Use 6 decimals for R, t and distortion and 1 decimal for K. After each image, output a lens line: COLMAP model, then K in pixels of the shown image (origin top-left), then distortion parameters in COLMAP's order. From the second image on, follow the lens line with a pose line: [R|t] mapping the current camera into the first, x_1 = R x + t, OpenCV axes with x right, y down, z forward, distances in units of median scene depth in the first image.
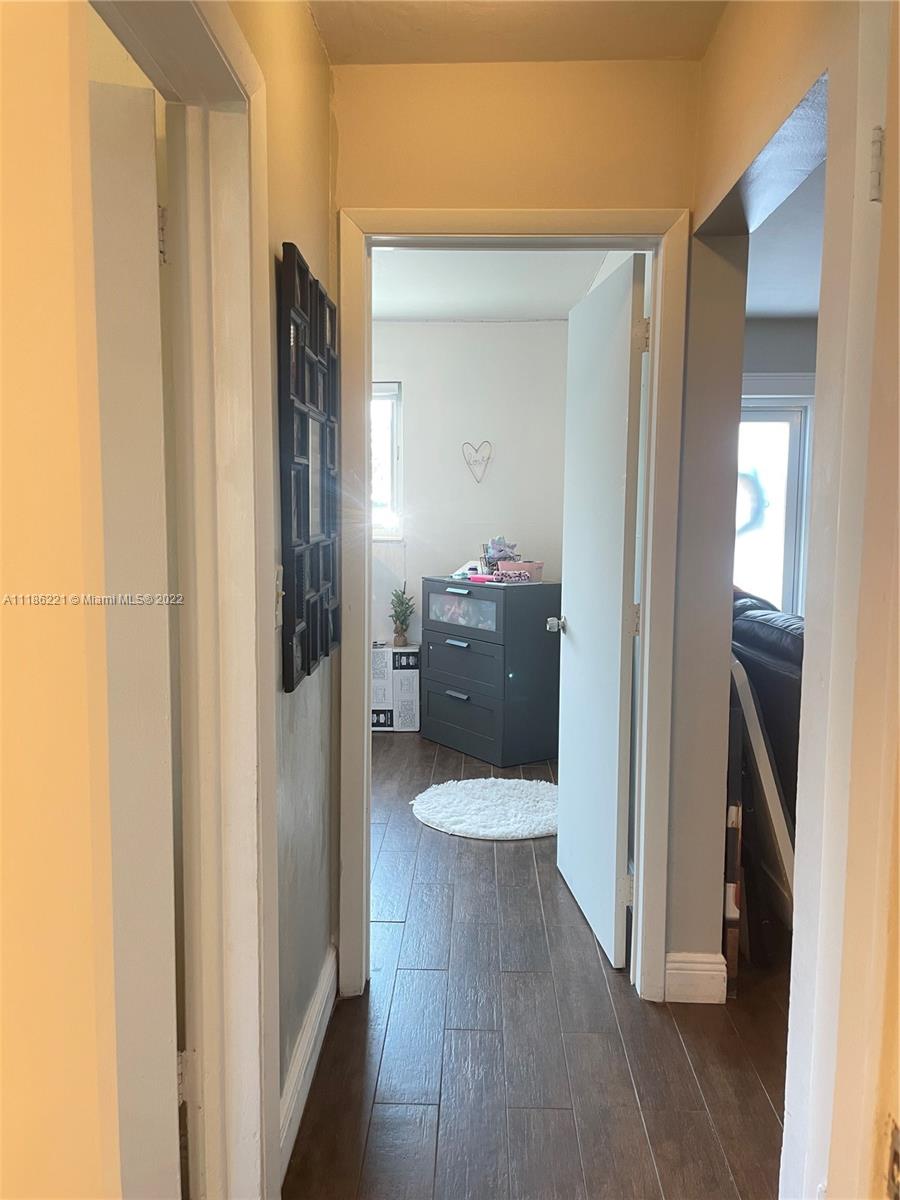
lens RADIAL K [[927.5, 0, 450.0], [0, 927.5, 600.0], [0, 0, 1]] dist [0.106178, -0.190734]
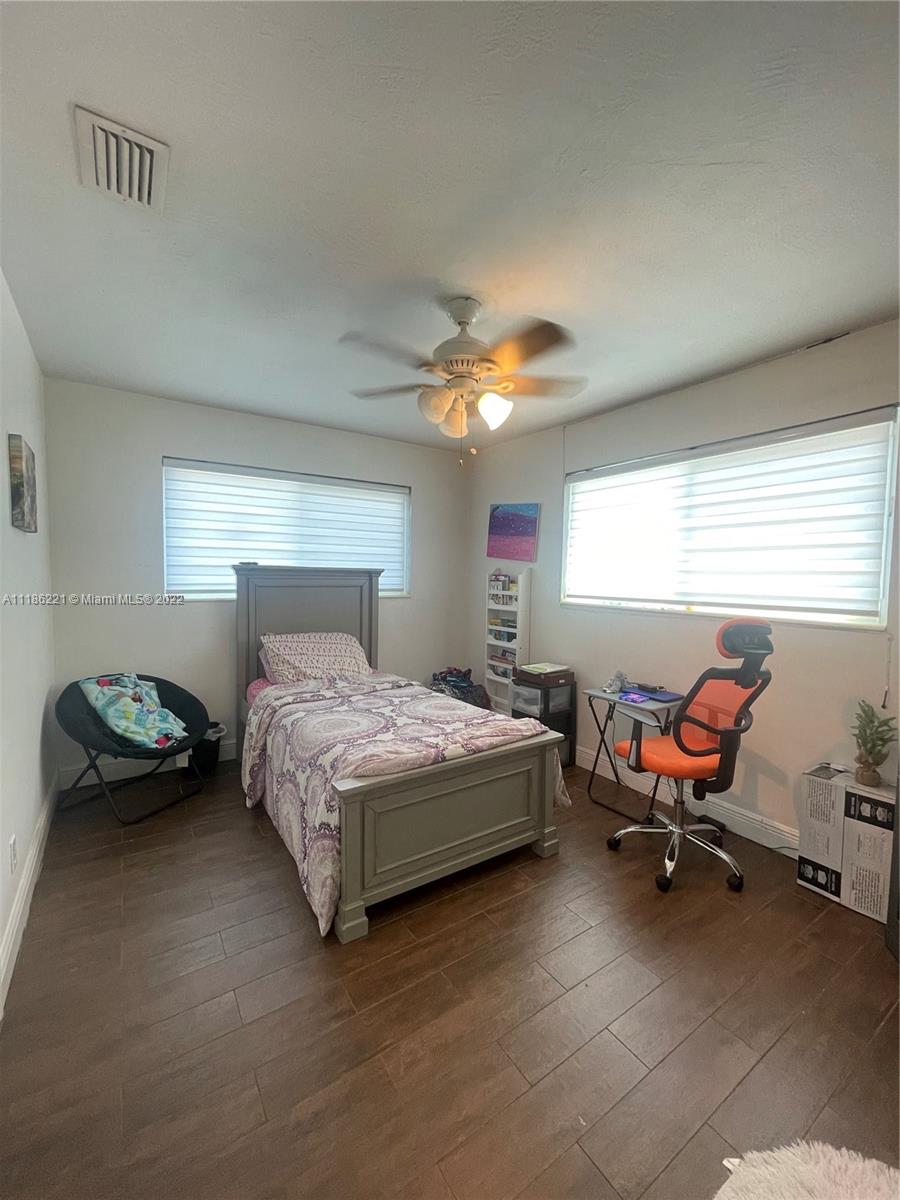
lens RADIAL K [[478.5, 0, 450.0], [0, 478.5, 600.0], [0, 0, 1]] dist [0.001233, 0.000204]
pose [[0.581949, 0.043094, -0.812083, 0.050939], [-0.087763, 0.996091, -0.010034, -0.056609], [0.808476, 0.077110, 0.583456, 0.539027]]
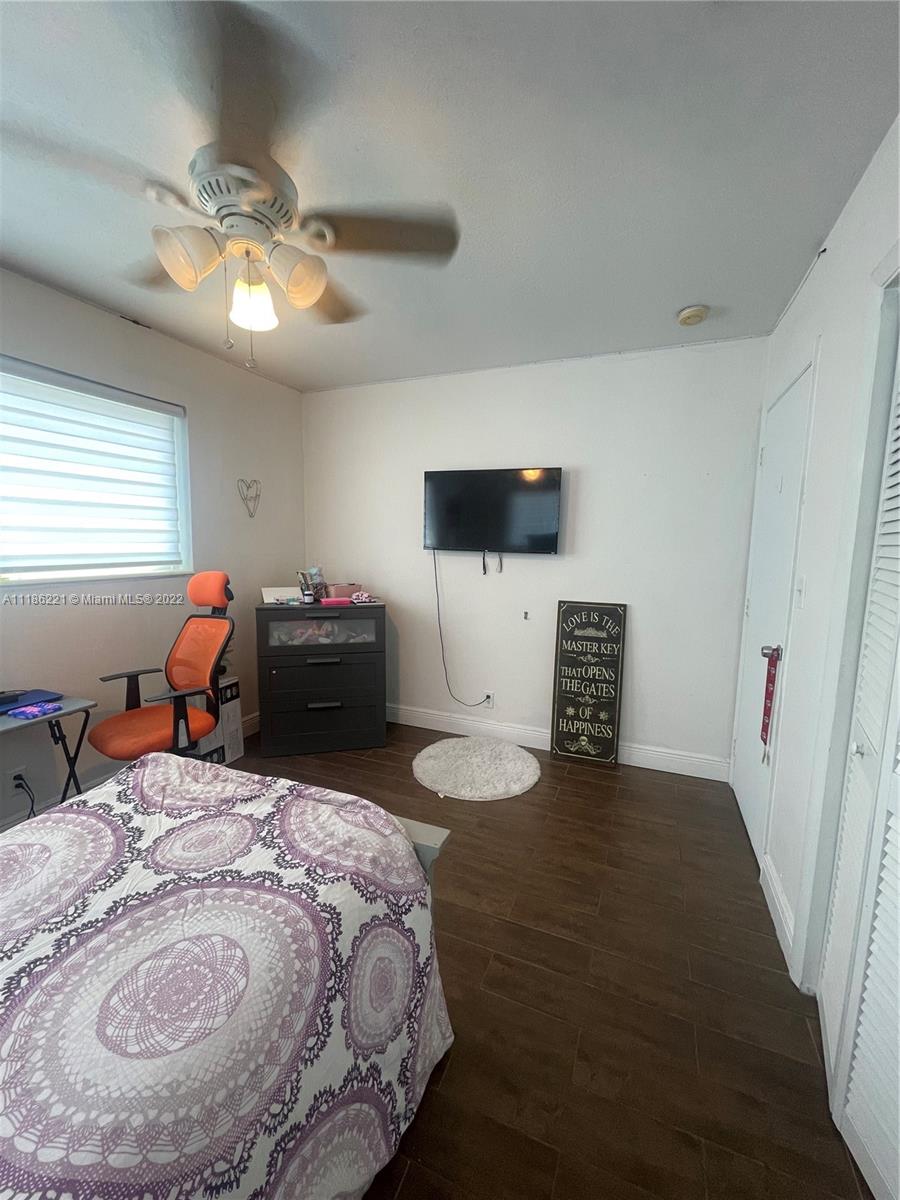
lens RADIAL K [[478.5, 0, 450.0], [0, 478.5, 600.0], [0, 0, 1]] dist [0.001233, 0.000204]
pose [[0.369141, -0.120625, 0.921512, -0.425586], [0.085644, 0.991737, 0.095510, -0.063465], [-0.925419, 0.043666, 0.376422, 0.579469]]
